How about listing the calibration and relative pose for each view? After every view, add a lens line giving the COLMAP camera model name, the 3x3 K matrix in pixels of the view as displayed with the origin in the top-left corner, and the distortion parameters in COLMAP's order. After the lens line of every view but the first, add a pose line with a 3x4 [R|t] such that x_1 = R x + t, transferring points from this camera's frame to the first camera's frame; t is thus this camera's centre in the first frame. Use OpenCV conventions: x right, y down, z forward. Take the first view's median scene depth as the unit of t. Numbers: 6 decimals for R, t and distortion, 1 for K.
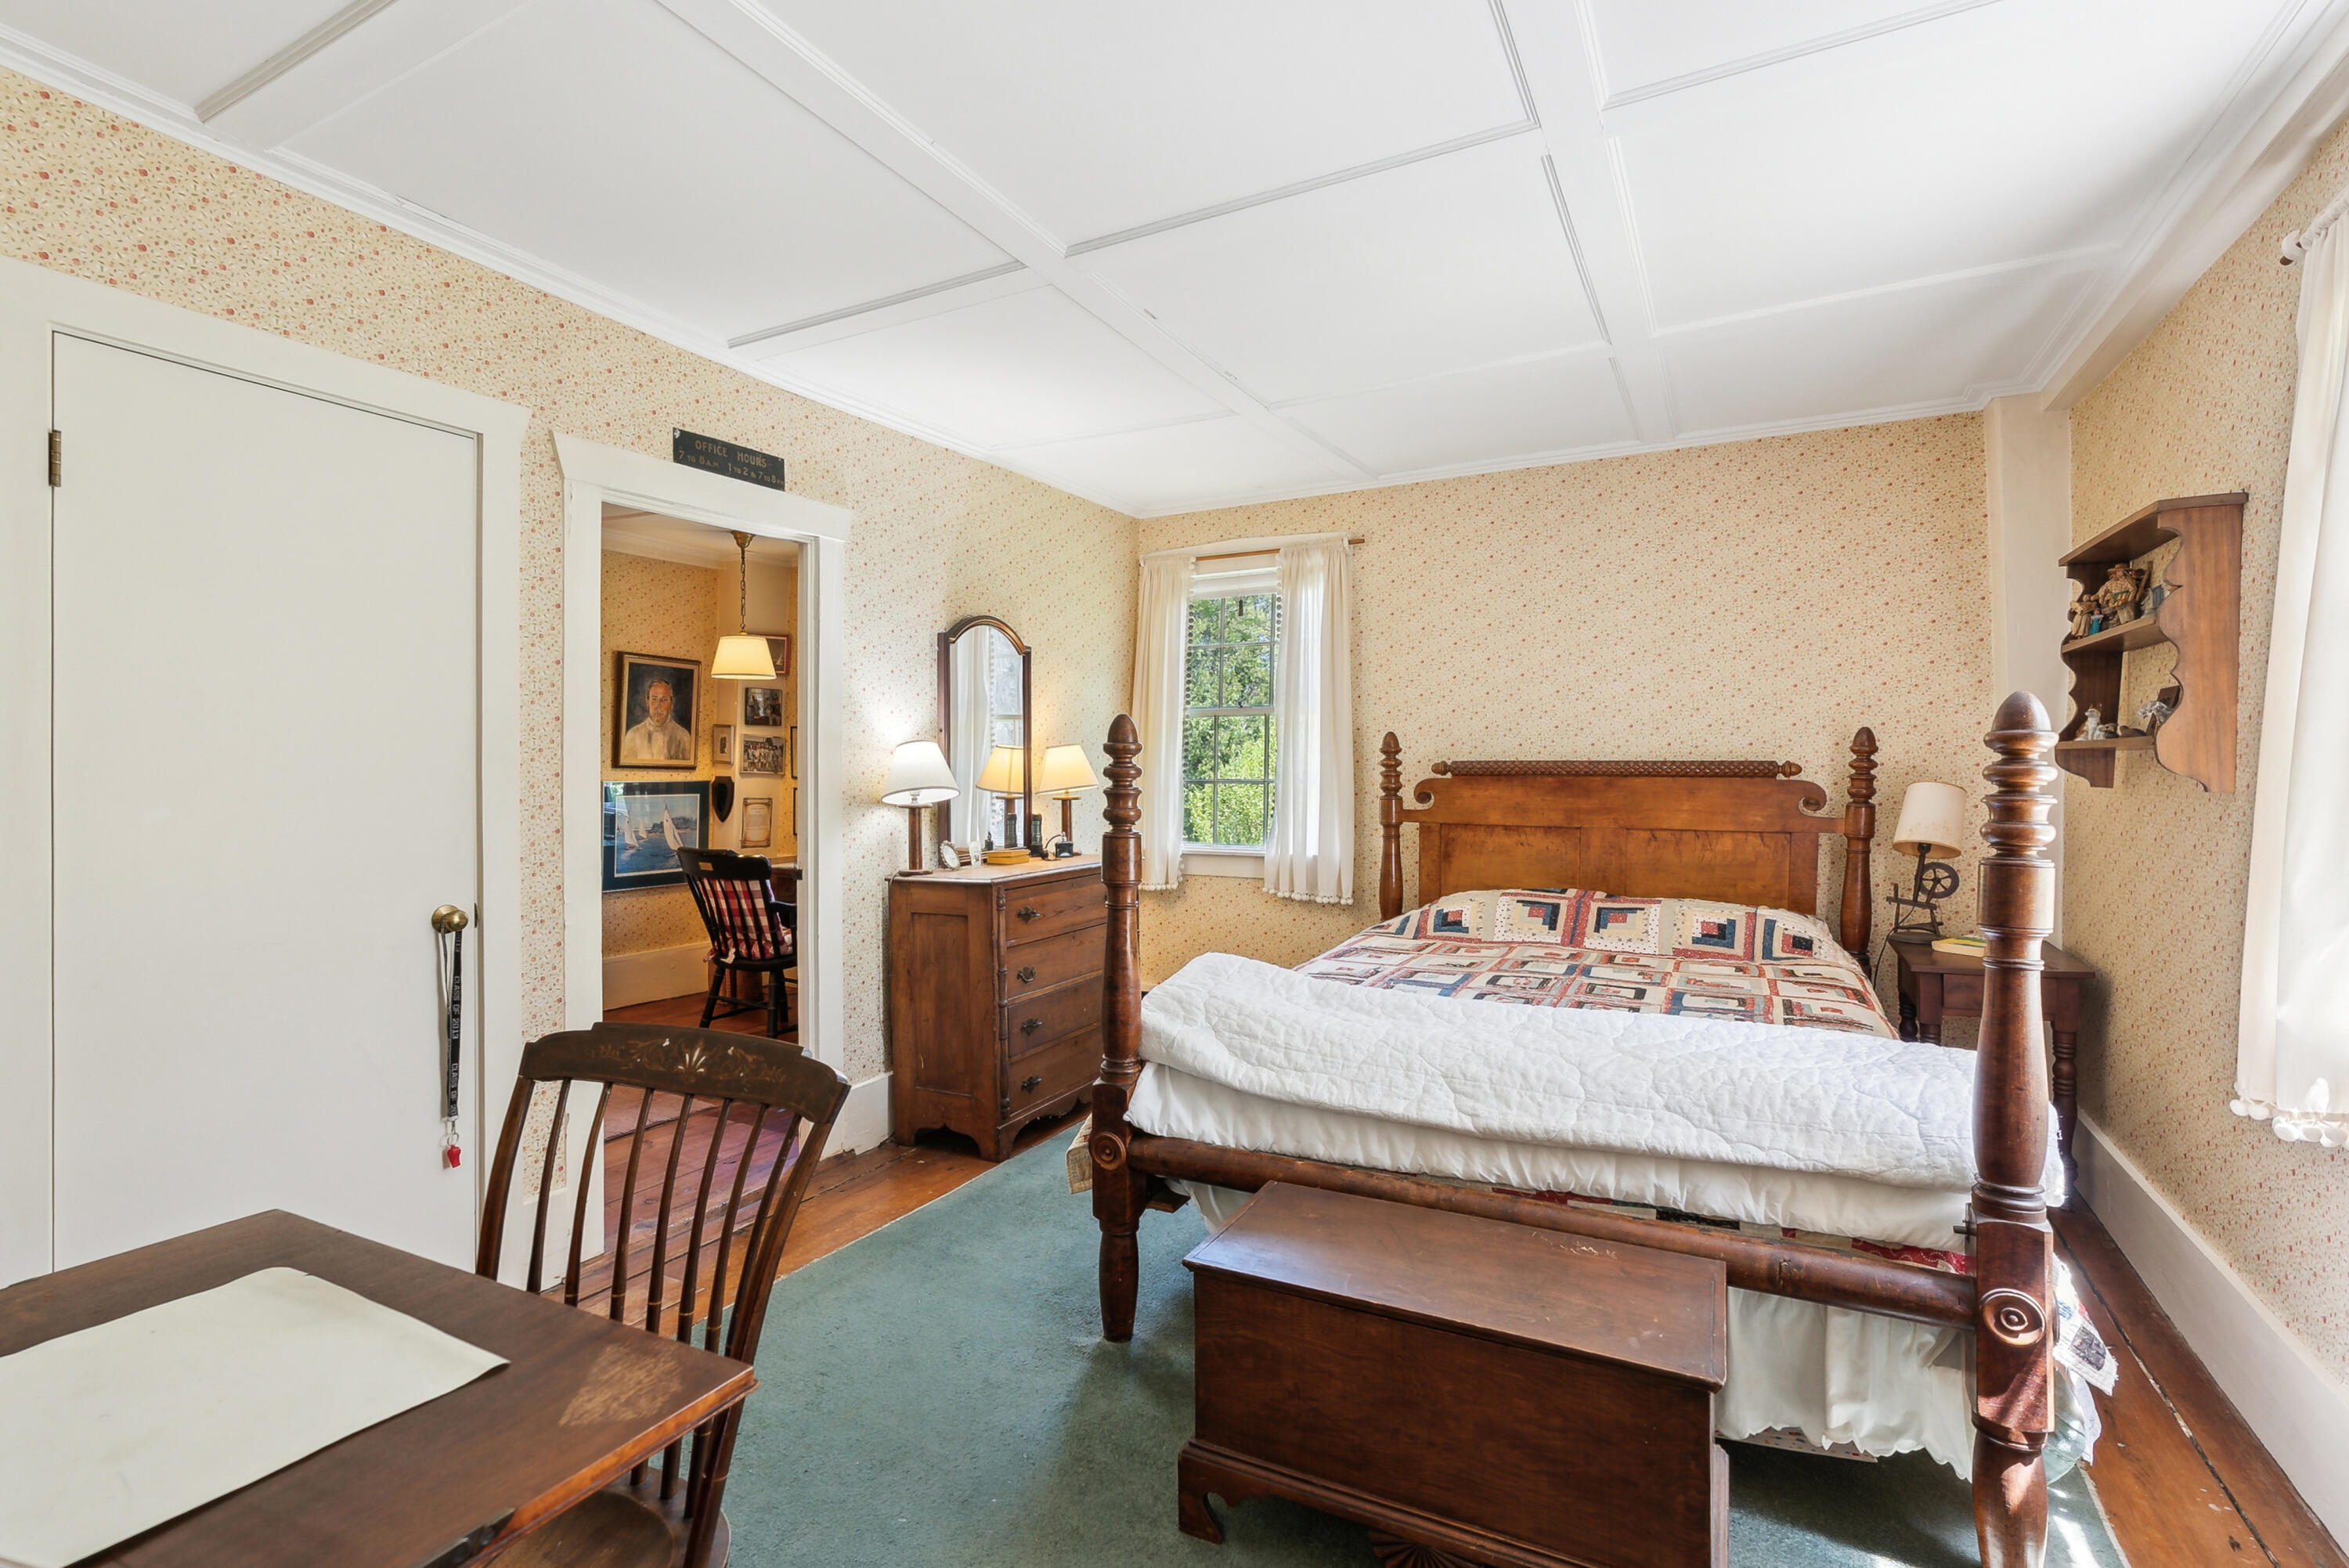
lens RADIAL K [[1077.7, 0, 1172.7], [0, 1077.7, 775.7], [0, 0, 1]] dist [-0.013613, -0.000725]
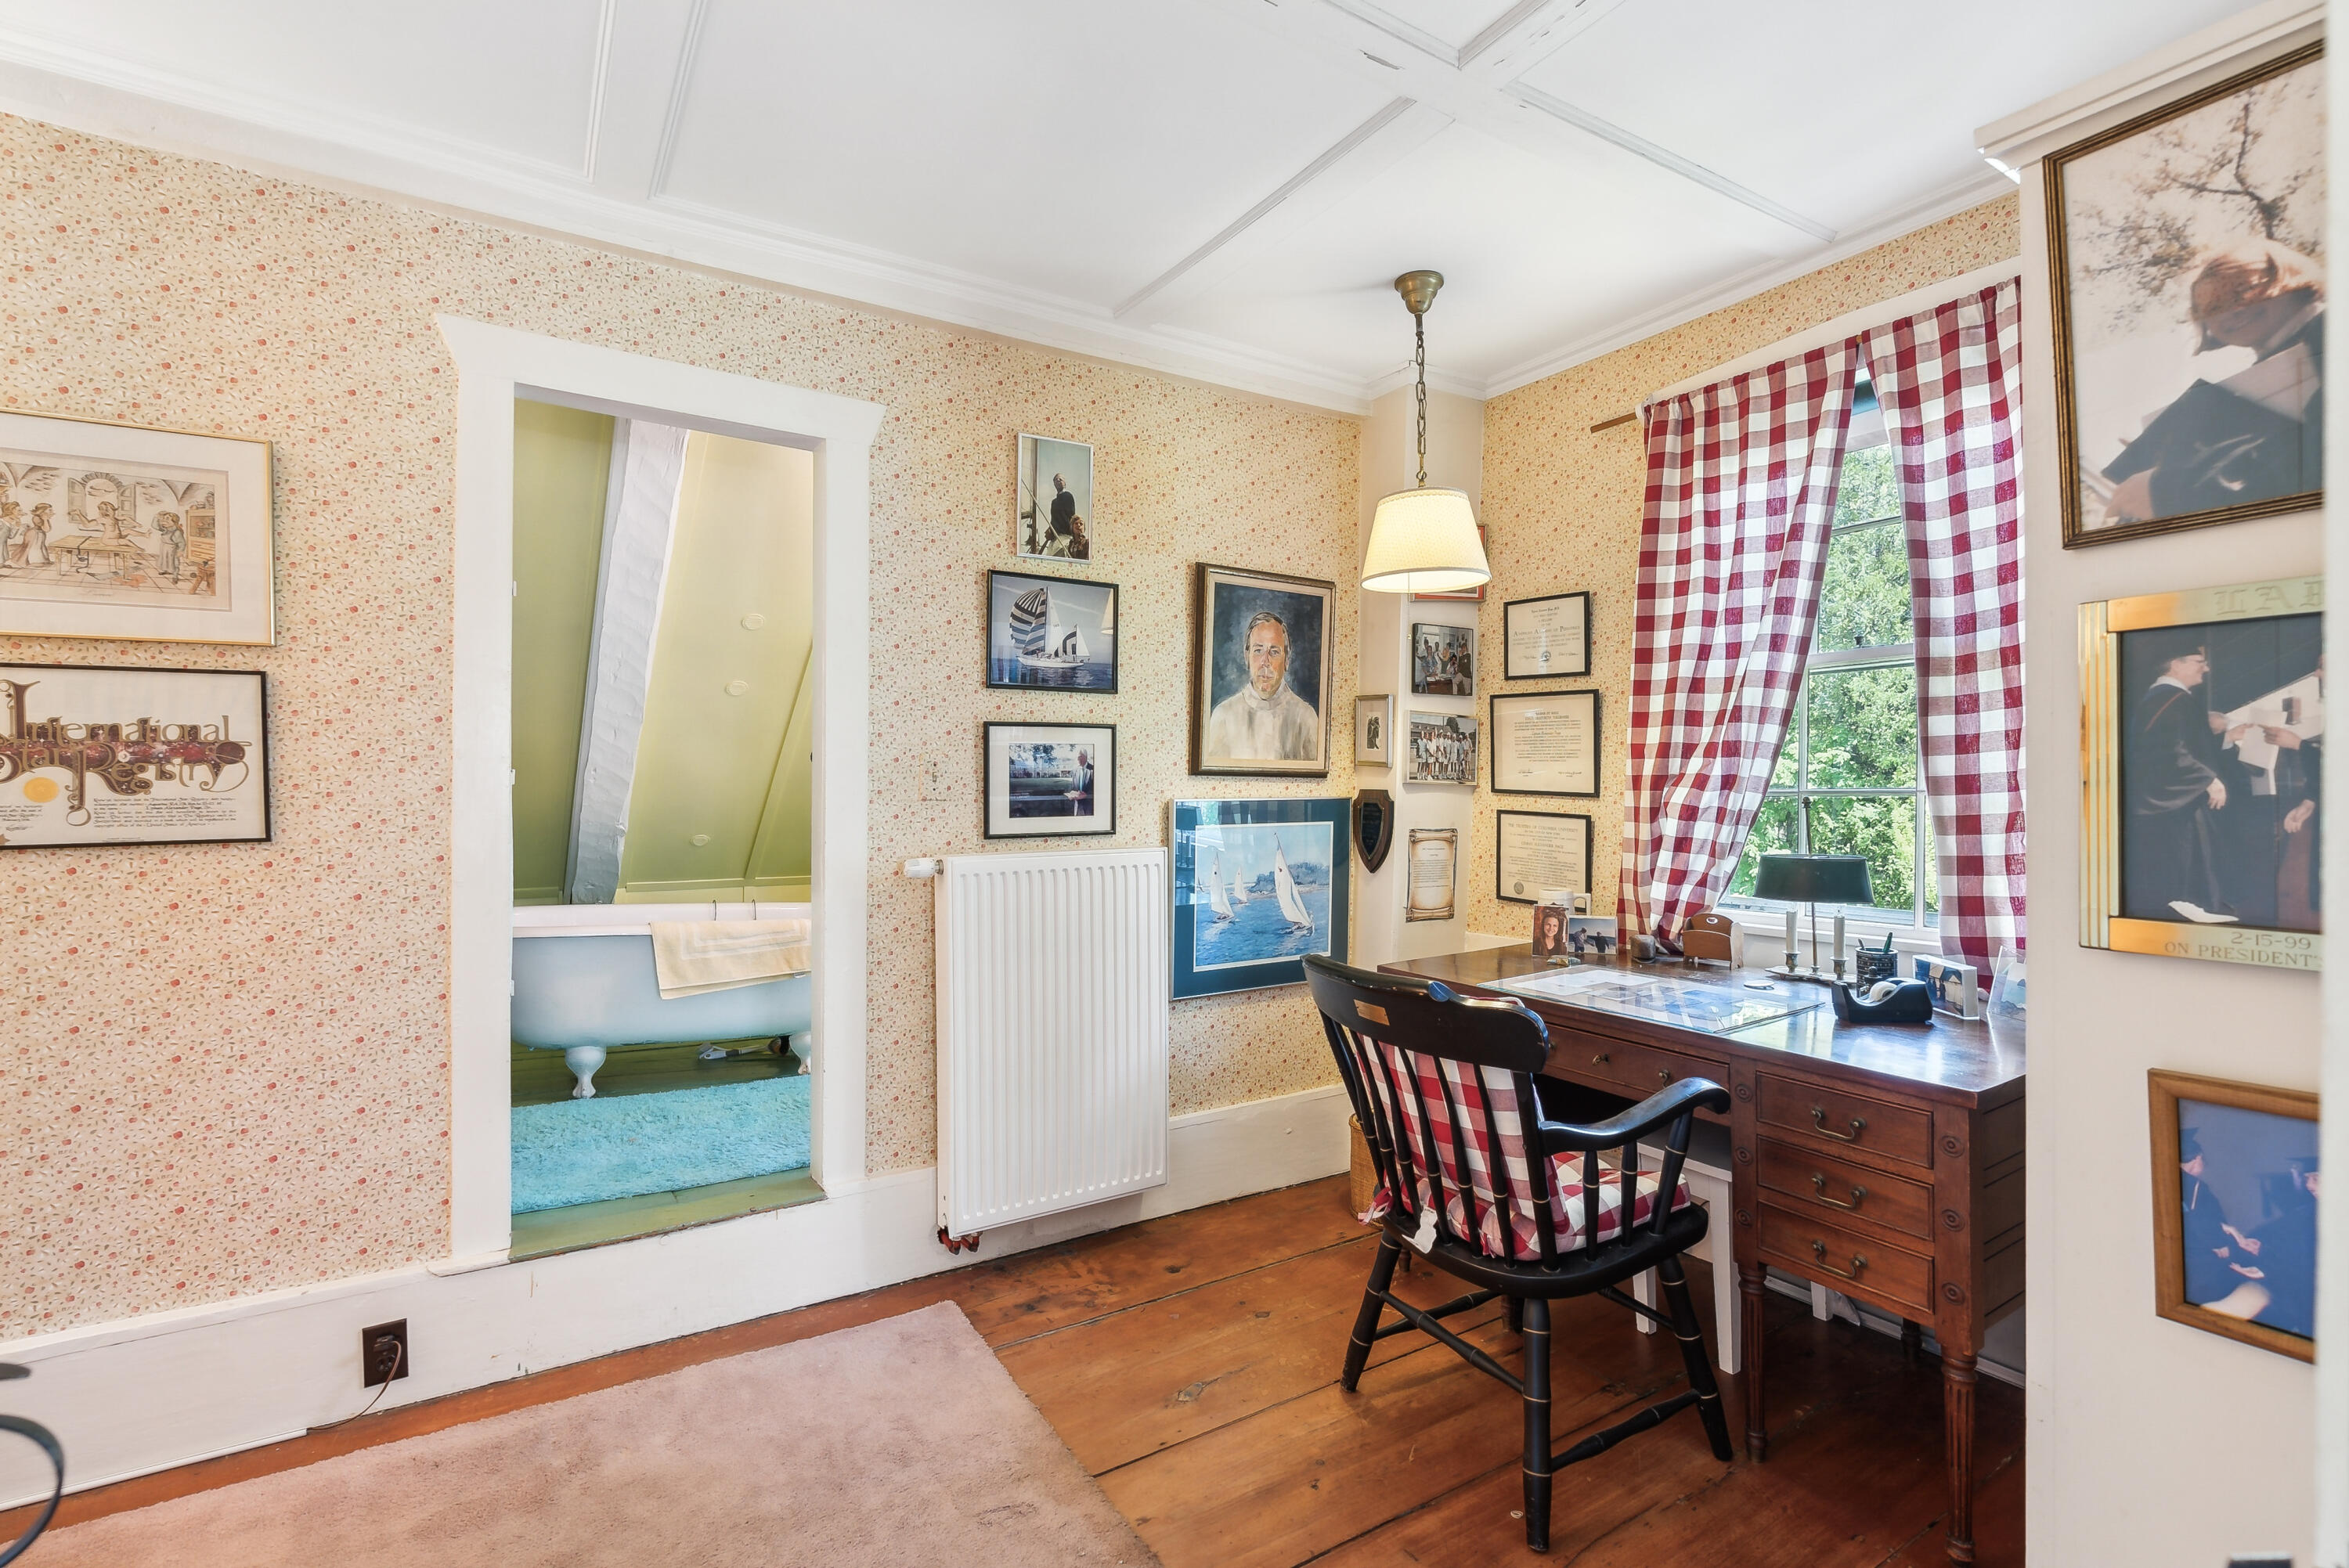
lens RADIAL K [[1077.7, 0, 1174.2], [0, 1077.7, 780.4], [0, 0, 1]] dist [-0.013613, -0.000725]
pose [[0.859418, -0.011488, -0.511145, -0.236664], [0.004919, 0.999887, -0.014200, 0.003381], [0.511250, 0.009690, 0.859377, 0.501764]]
